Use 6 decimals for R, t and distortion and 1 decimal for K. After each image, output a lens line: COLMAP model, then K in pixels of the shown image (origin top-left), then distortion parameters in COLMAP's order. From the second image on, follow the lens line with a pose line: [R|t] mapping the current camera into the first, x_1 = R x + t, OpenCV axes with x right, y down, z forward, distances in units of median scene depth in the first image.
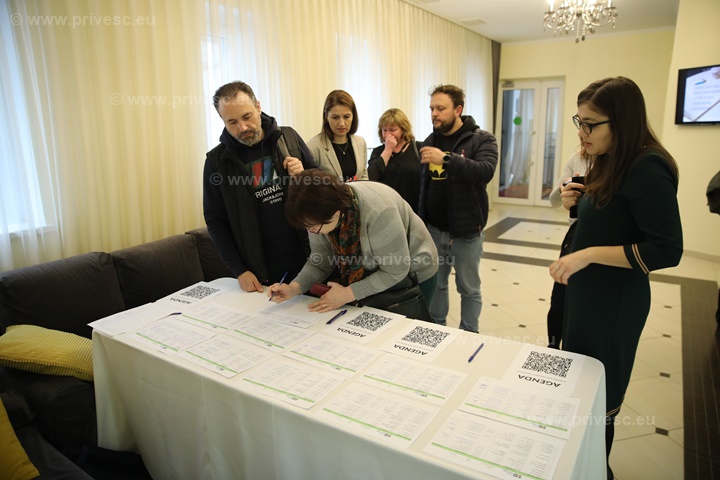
lens RADIAL K [[499.2, 0, 360.0], [0, 499.2, 240.0], [0, 0, 1]] dist [-0.115573, 0.062207]
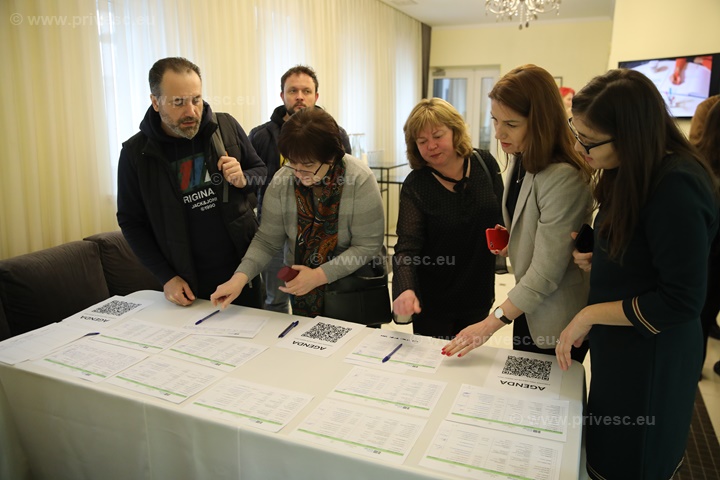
lens RADIAL K [[574.1, 0, 360.0], [0, 574.1, 240.0], [0, 0, 1]] dist [-0.064933, 0.002616]
pose [[0.984091, -0.014549, 0.177071, -0.100767], [0.017311, 0.999751, -0.014060, 0.013121], [-0.176822, 0.016901, 0.984098, -0.023565]]
